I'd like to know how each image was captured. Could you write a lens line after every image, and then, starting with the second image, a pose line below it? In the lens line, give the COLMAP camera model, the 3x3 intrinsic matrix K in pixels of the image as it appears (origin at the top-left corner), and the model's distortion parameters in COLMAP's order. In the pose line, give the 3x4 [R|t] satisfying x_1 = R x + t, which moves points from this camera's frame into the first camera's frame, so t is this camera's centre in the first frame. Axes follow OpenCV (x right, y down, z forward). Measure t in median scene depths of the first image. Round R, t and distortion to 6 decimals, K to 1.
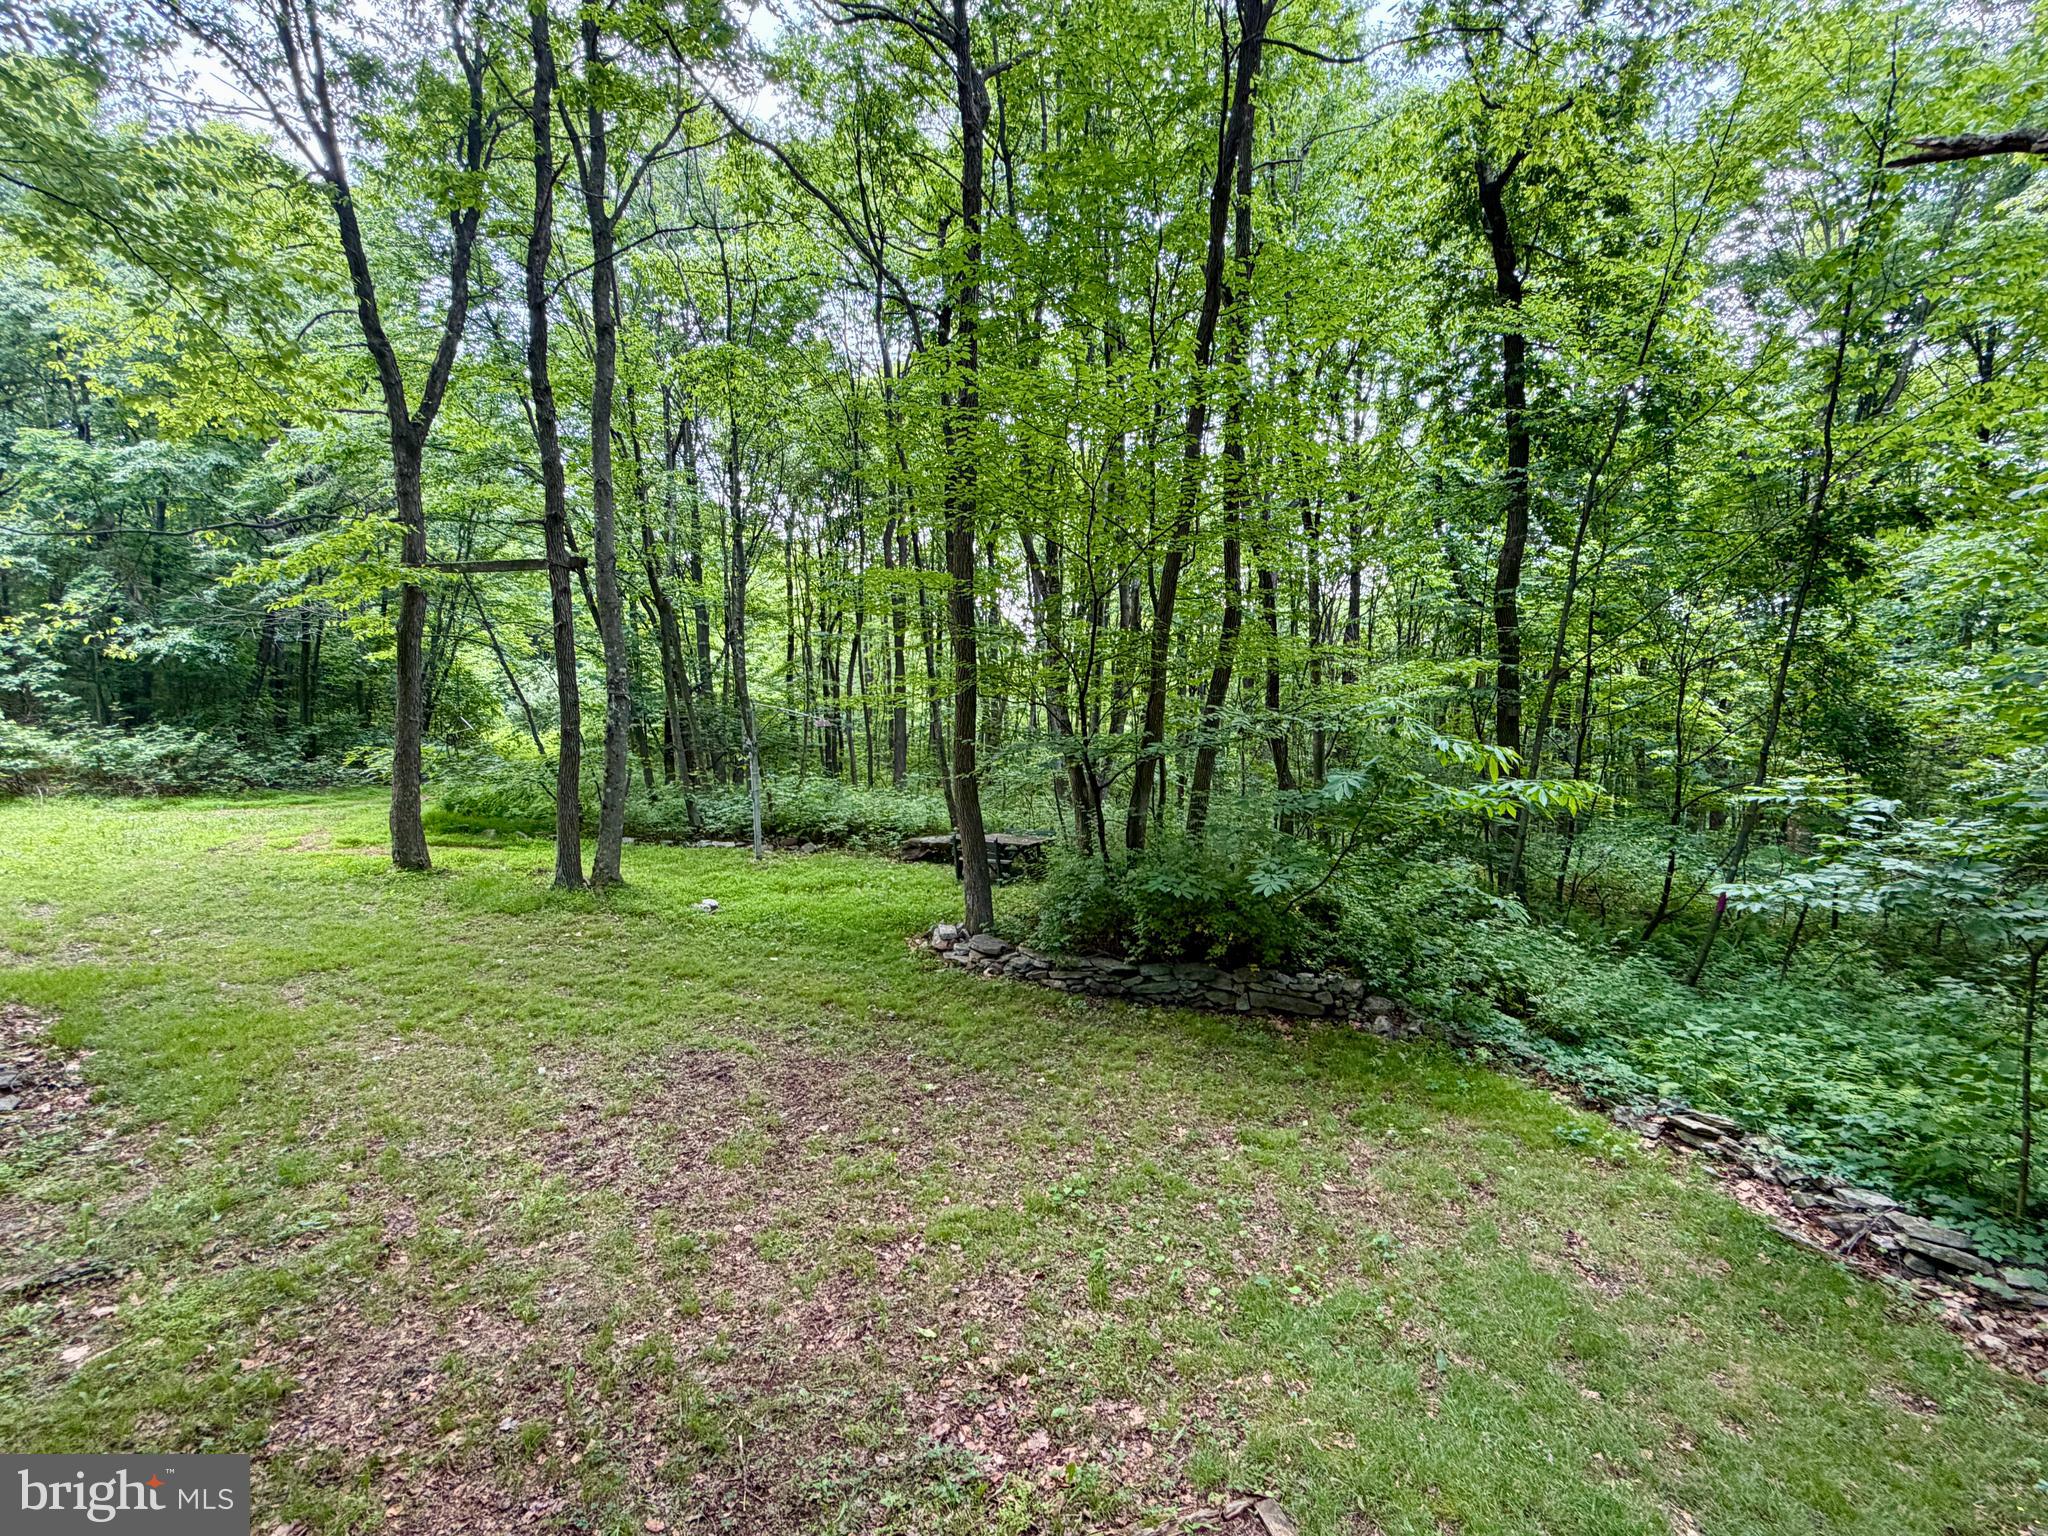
lens RADIAL K [[934.1, 0, 1024.0], [0, 934.1, 768.0], [0, 0, 1]] dist [0.000000, 0.000659]
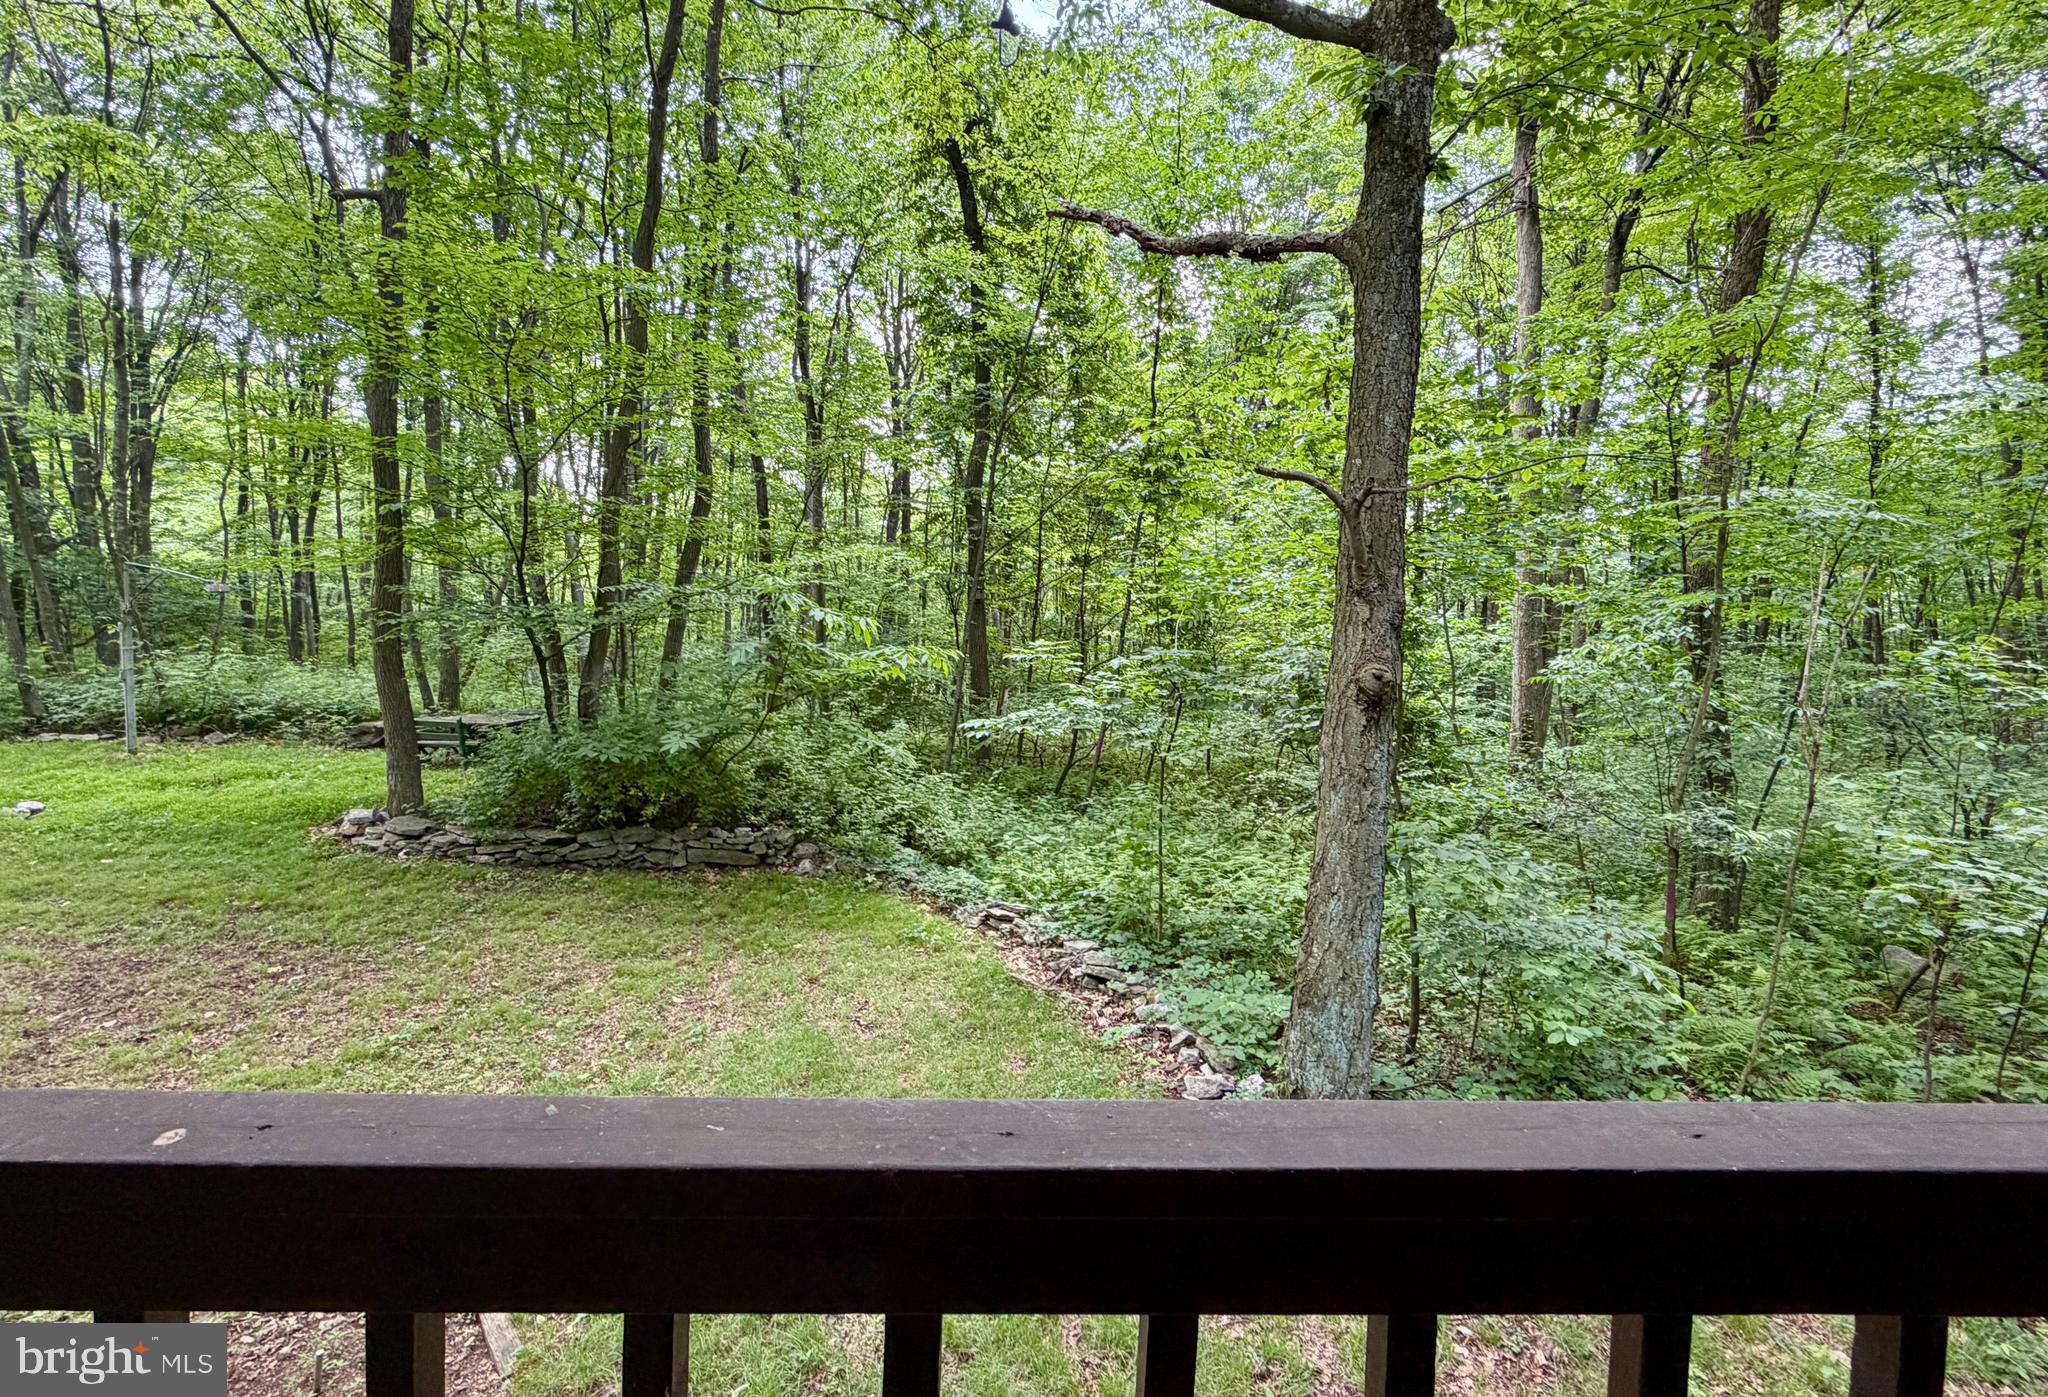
lens RADIAL K [[949.3, 0, 1023.7], [0, 949.3, 632.9], [0, 0, 1]] dist [0.001796, -0.000614]
pose [[0.908682, 0.007894, 0.417413, 0.141546], [-0.000095, 0.999825, -0.018703, 0.014157], [-0.417488, 0.016955, 0.908524, -0.152340]]
